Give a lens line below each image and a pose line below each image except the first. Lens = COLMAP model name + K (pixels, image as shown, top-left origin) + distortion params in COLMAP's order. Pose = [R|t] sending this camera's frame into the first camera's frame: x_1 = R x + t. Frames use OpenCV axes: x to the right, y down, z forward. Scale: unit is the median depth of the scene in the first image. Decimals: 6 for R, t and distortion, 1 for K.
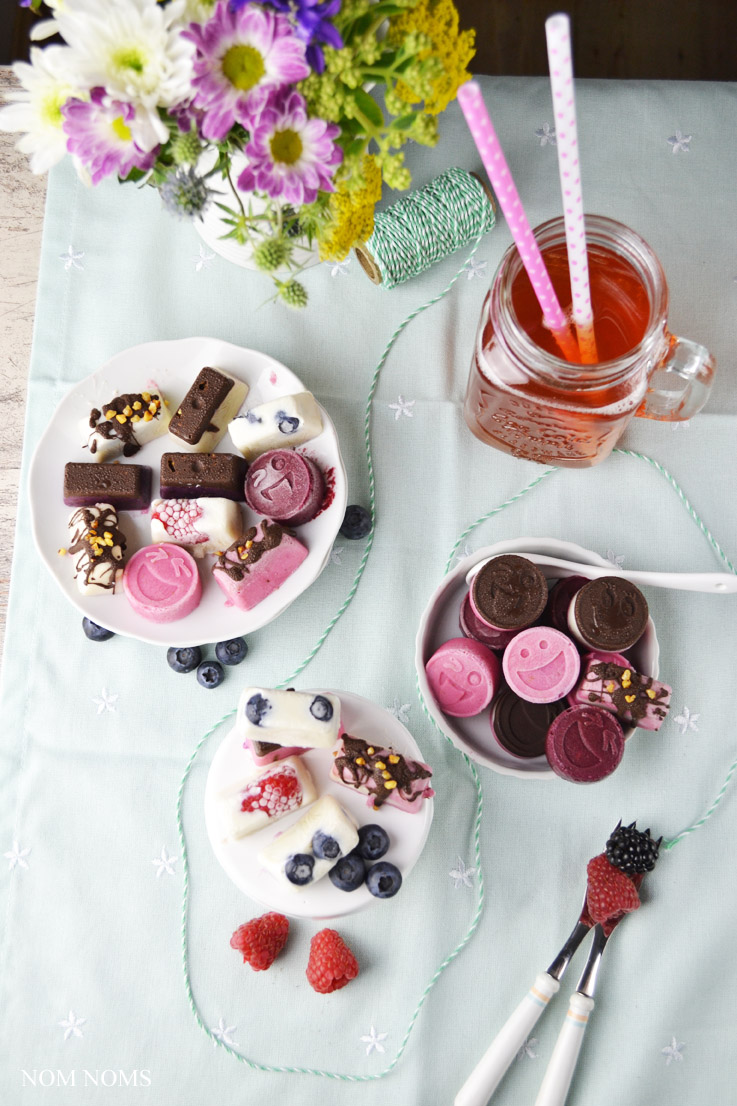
lens RADIAL K [[1320.2, 0, 369.0], [0, 1320.2, 529.3], [0, 0, 1]] dist [-0.025722, -0.023073]
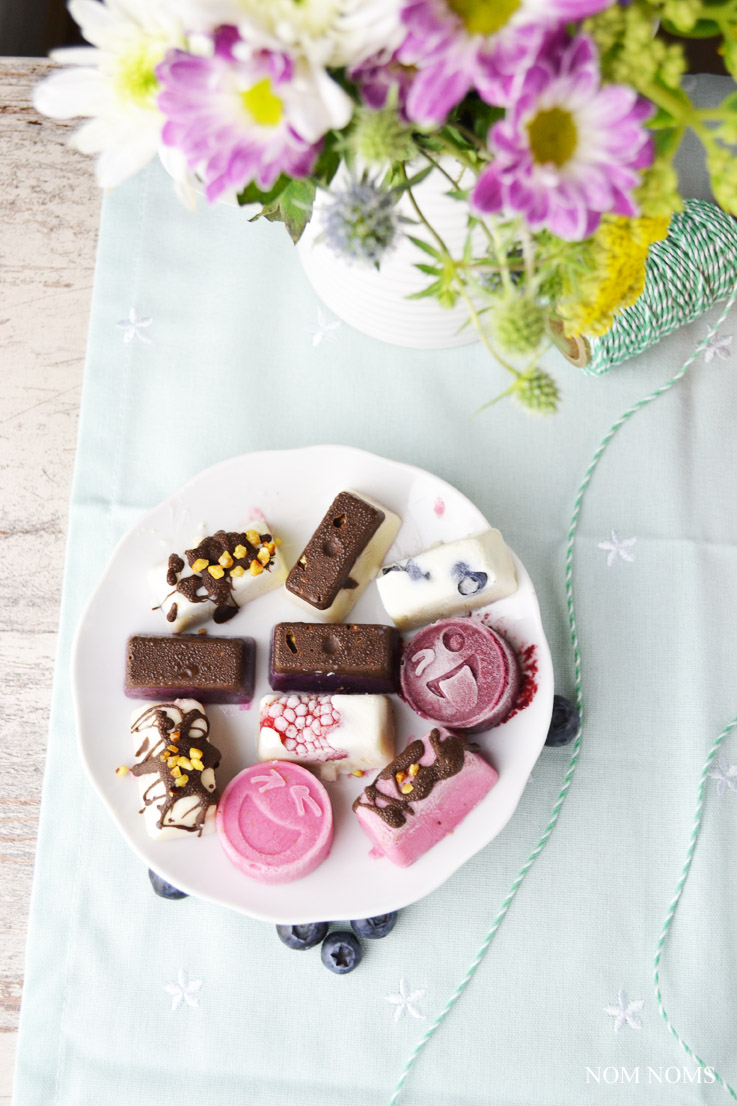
lens RADIAL K [[1336.5, 0, 368.5], [0, 1336.5, 553.0], [0, 0, 1]] dist [-0.038335, -0.035970]
pose [[0.999920, 0.006744, -0.010745, -0.104268], [-0.007086, 0.999458, -0.032142, -0.071756], [0.010522, 0.032216, 0.999426, 0.335549]]
